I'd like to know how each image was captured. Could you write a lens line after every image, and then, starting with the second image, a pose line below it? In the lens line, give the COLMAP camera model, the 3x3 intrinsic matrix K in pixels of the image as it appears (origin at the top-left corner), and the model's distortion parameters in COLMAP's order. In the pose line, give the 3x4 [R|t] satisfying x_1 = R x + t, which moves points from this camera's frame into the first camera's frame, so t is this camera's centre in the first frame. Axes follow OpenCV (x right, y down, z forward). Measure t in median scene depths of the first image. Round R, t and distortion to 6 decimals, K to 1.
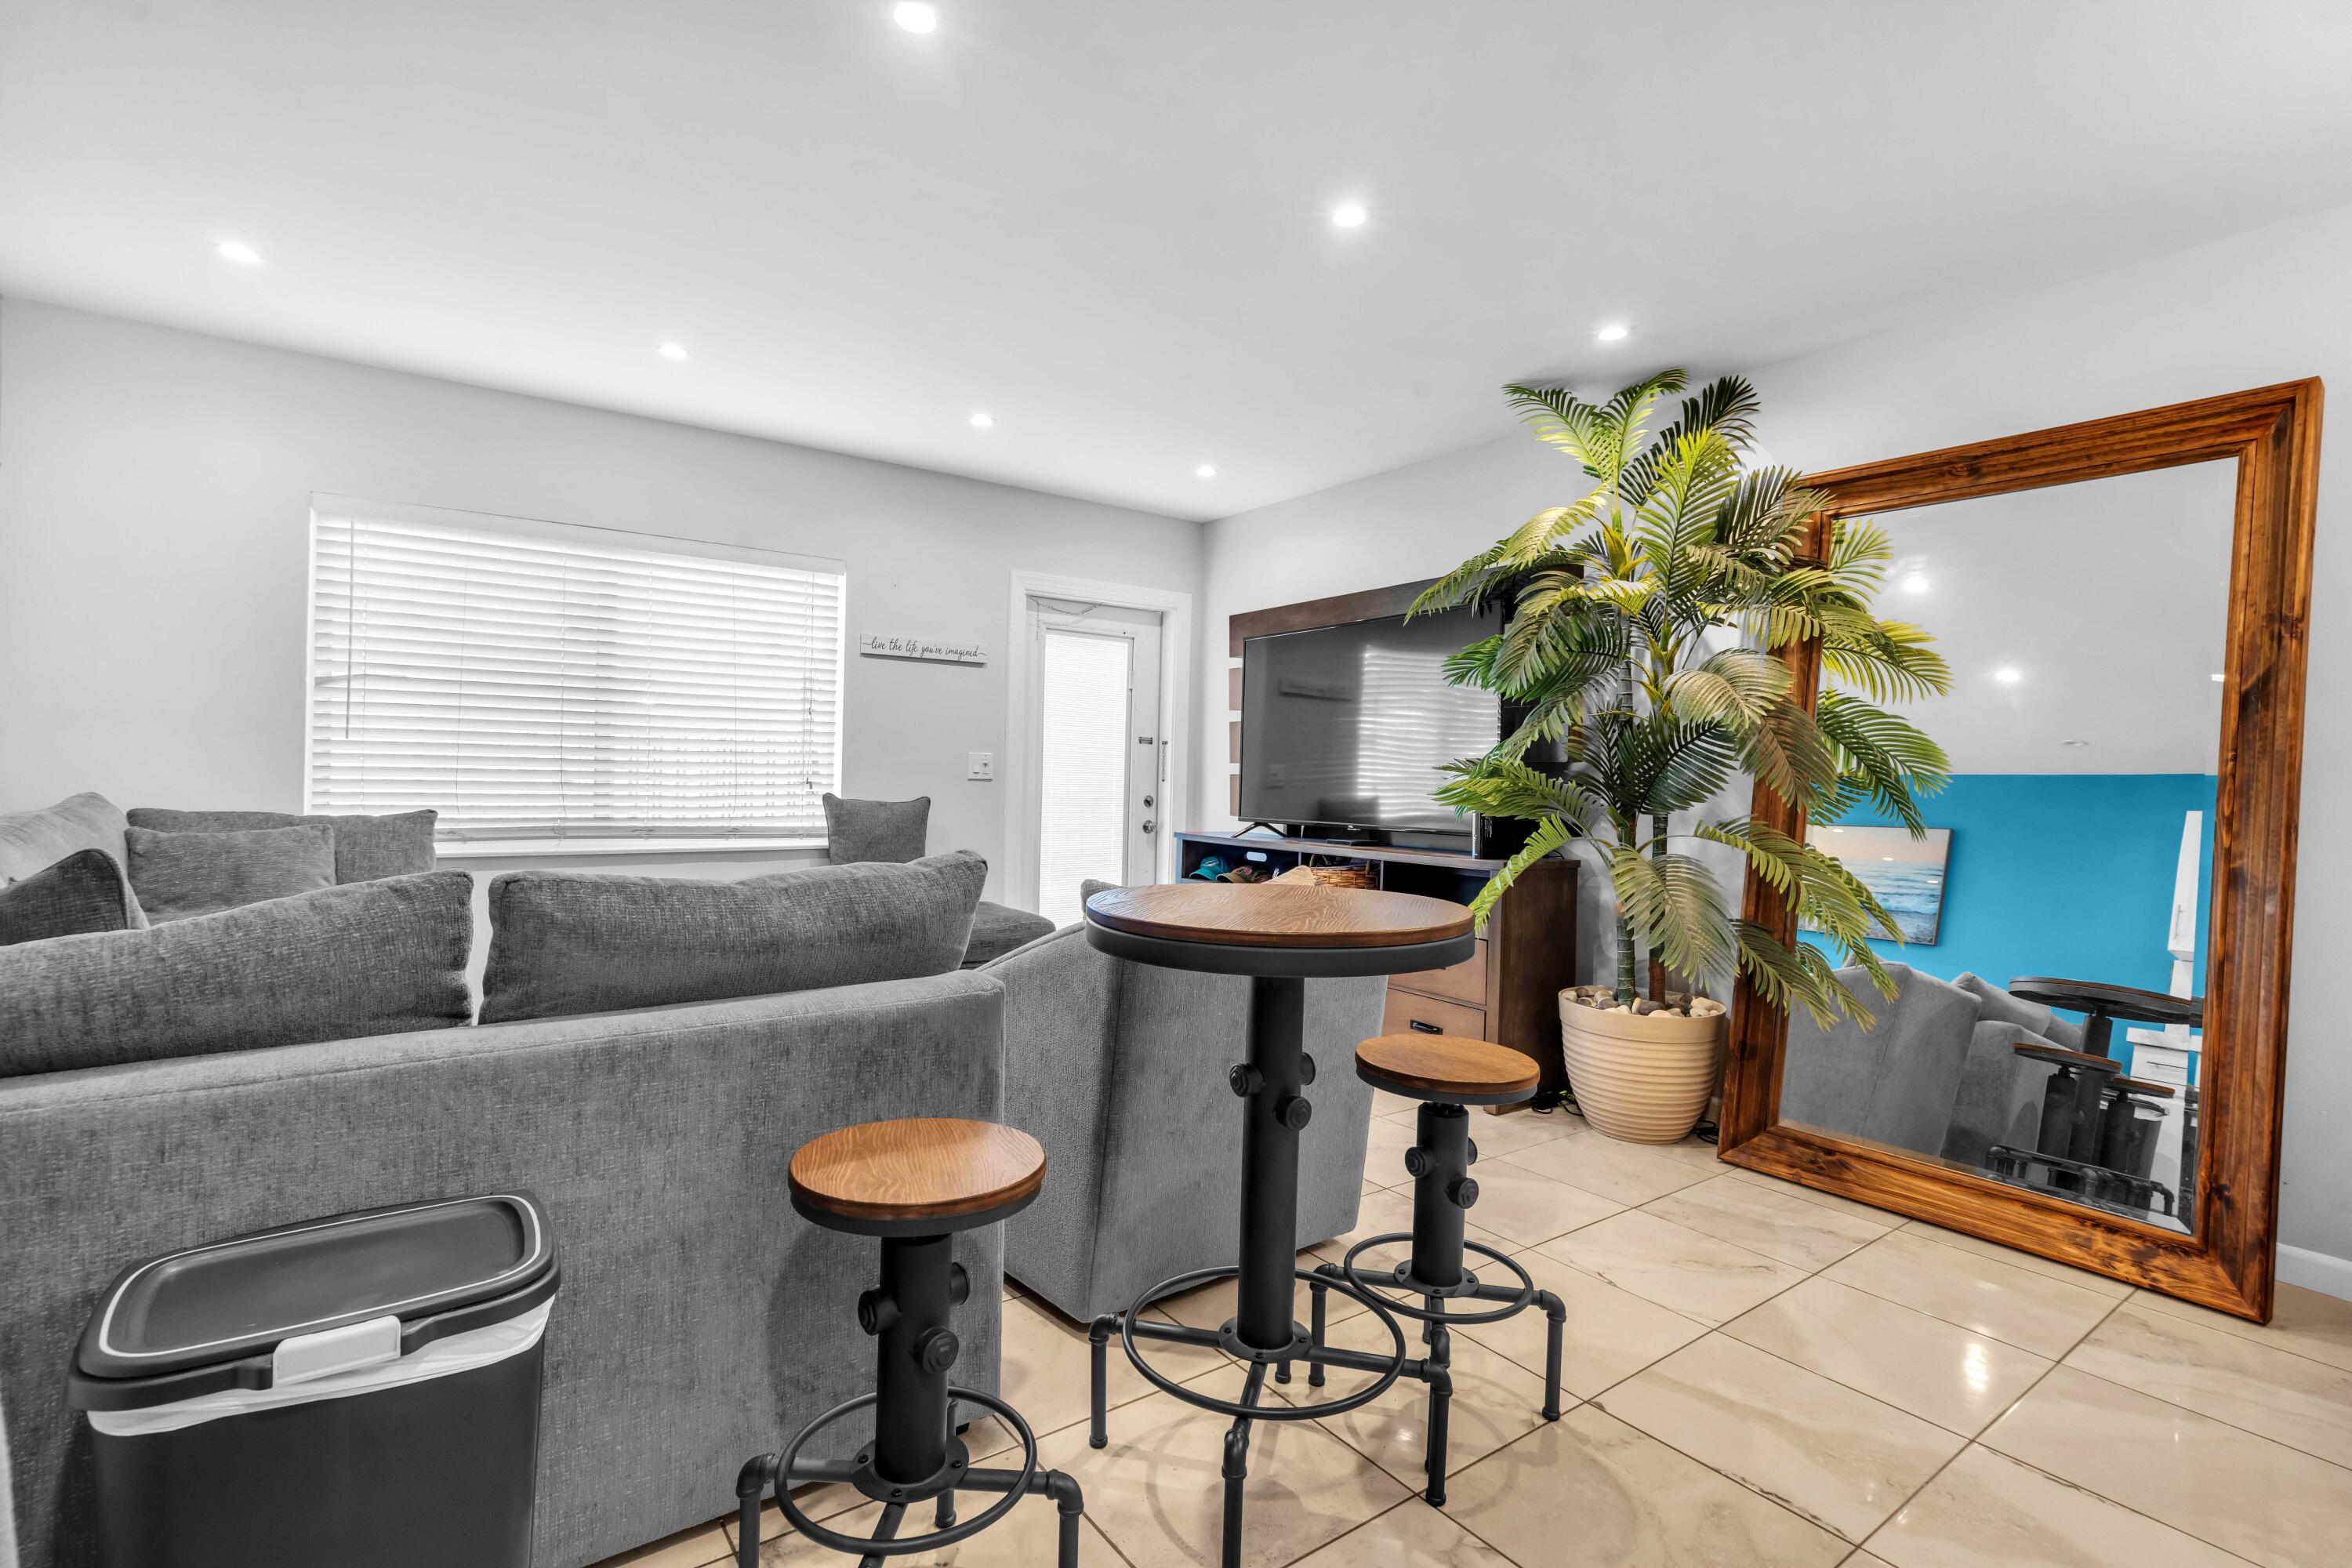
lens RADIAL K [[1091.4, 0, 1178.3], [0, 1091.4, 792.0], [0, 0, 1]] dist [-0.014863, 0.008201]
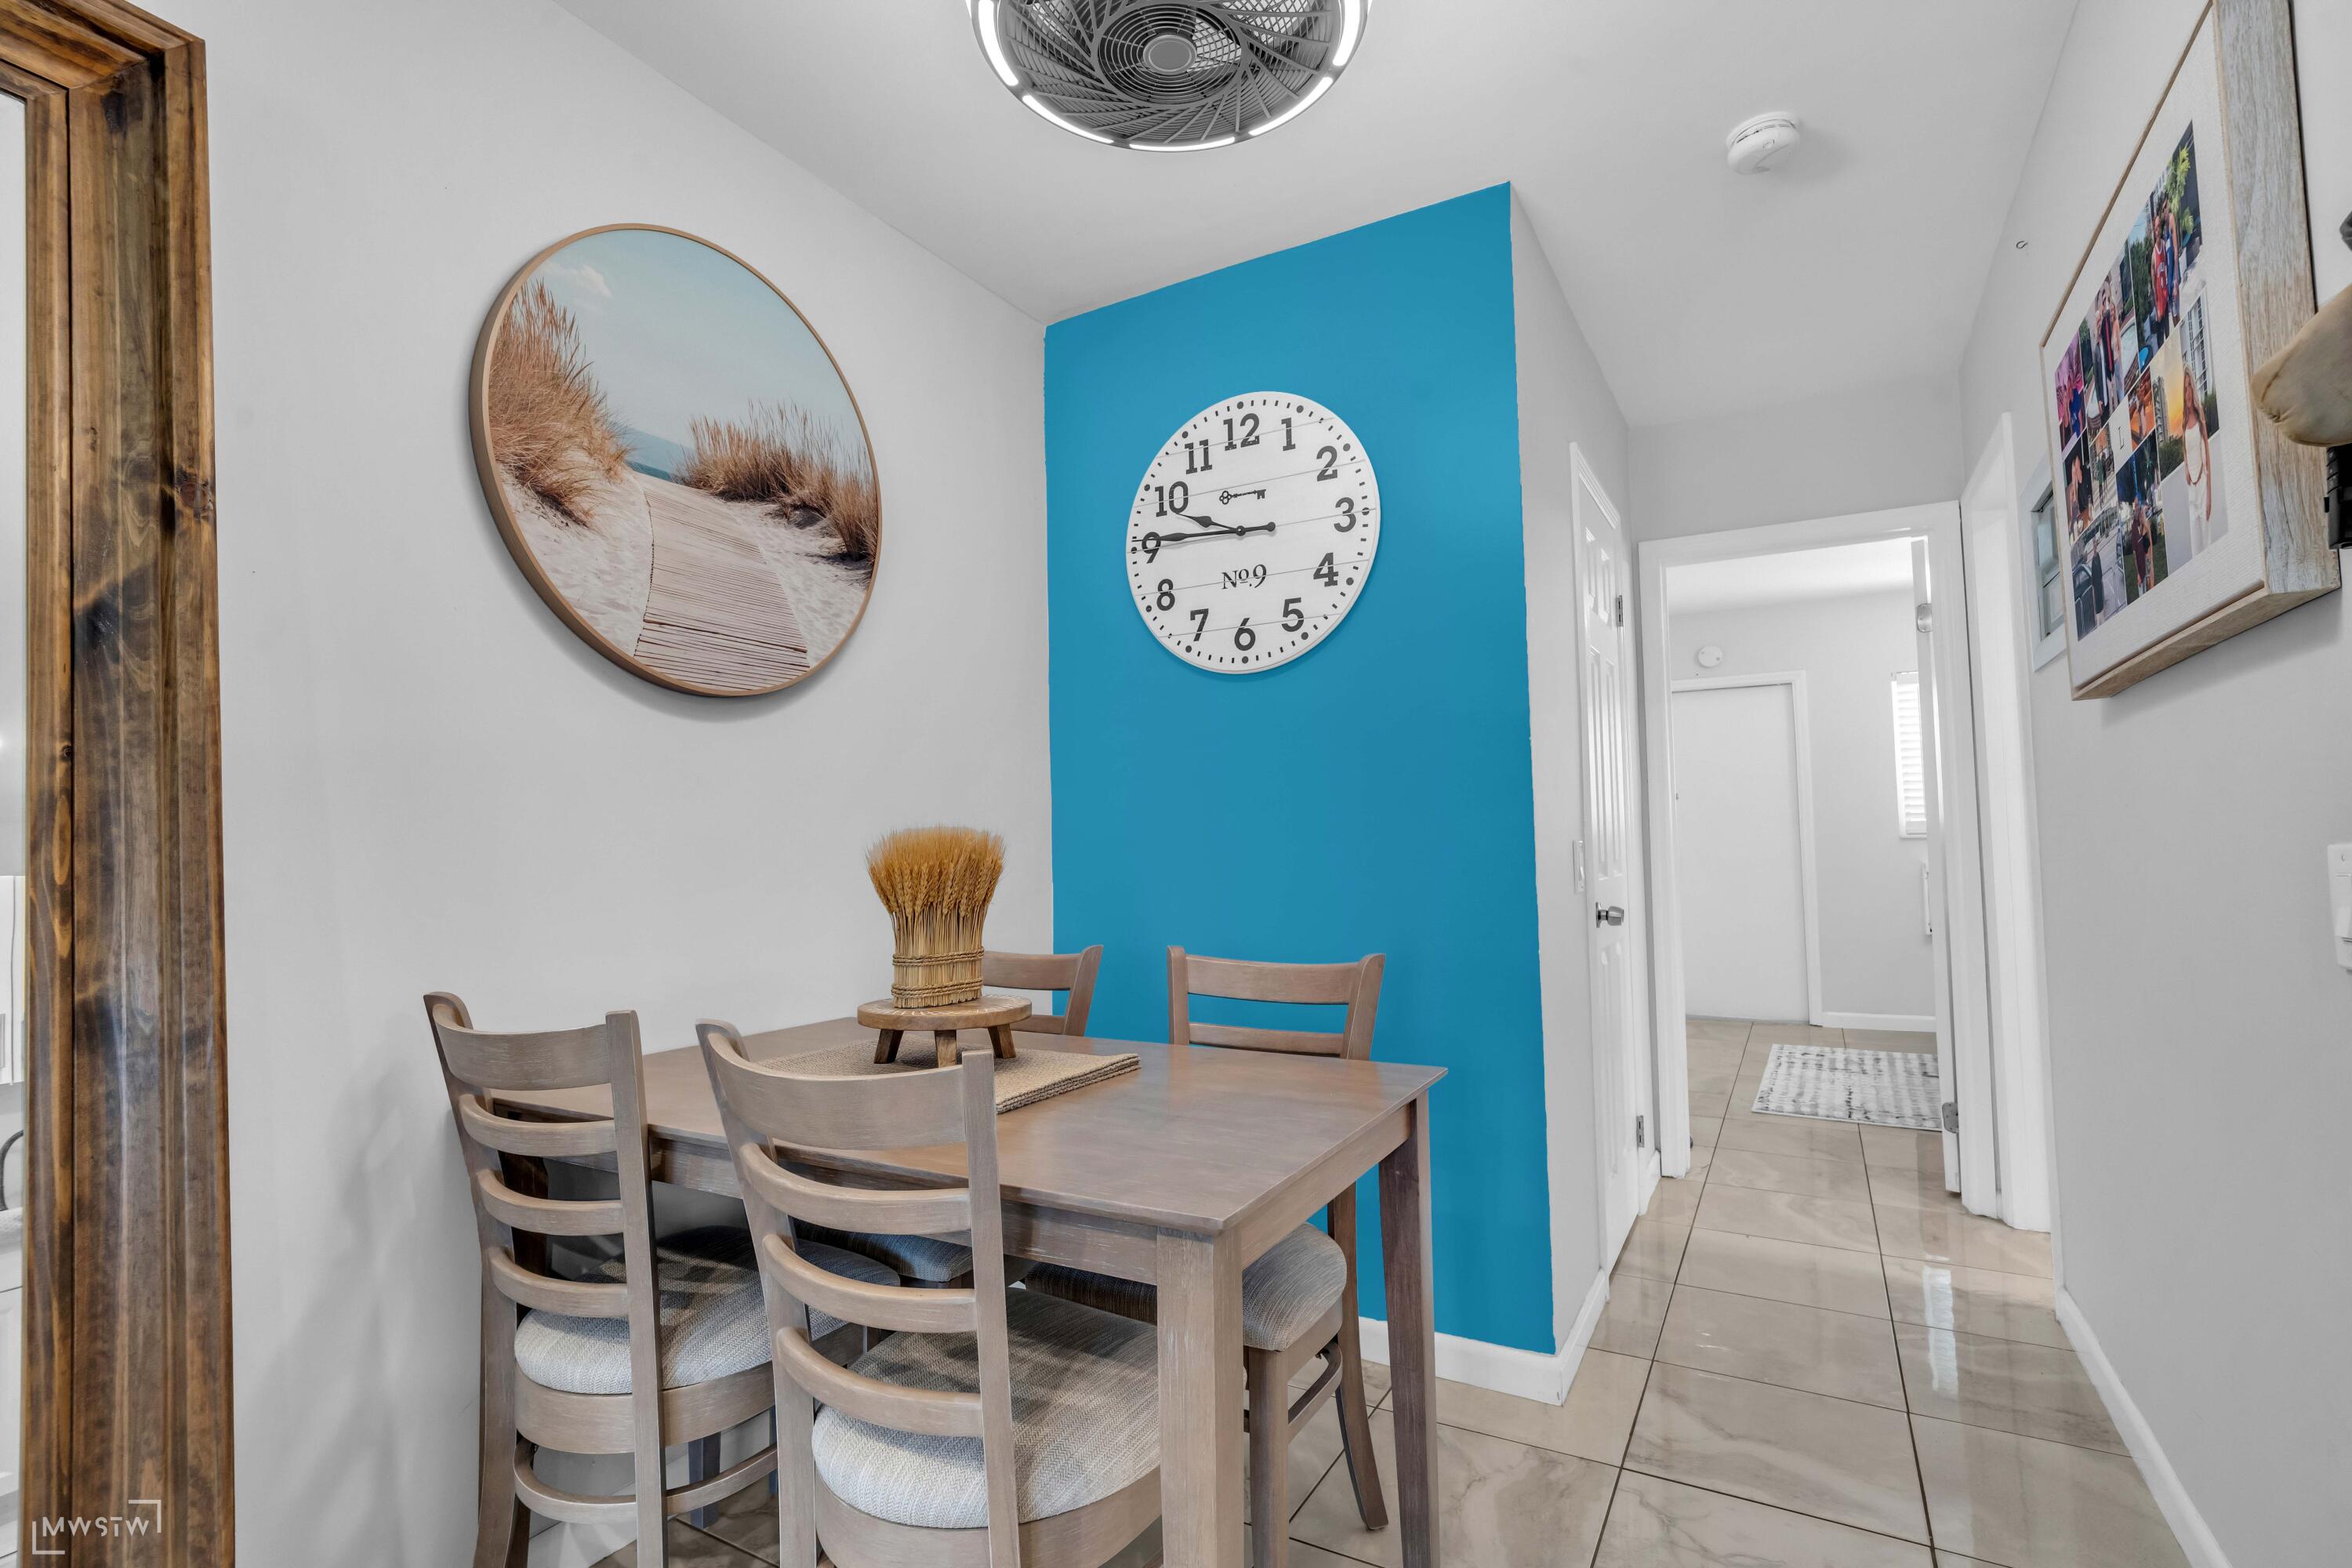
lens RADIAL K [[1091.4, 0, 1174.7], [0, 1091.4, 772.1], [0, 0, 1]] dist [-0.014863, 0.008201]
pose [[-0.407382, 0.041772, 0.912302, 0.385666], [0.020650, 0.999119, -0.036525, 0.001812], [-0.913024, 0.003960, -0.407886, 0.774908]]
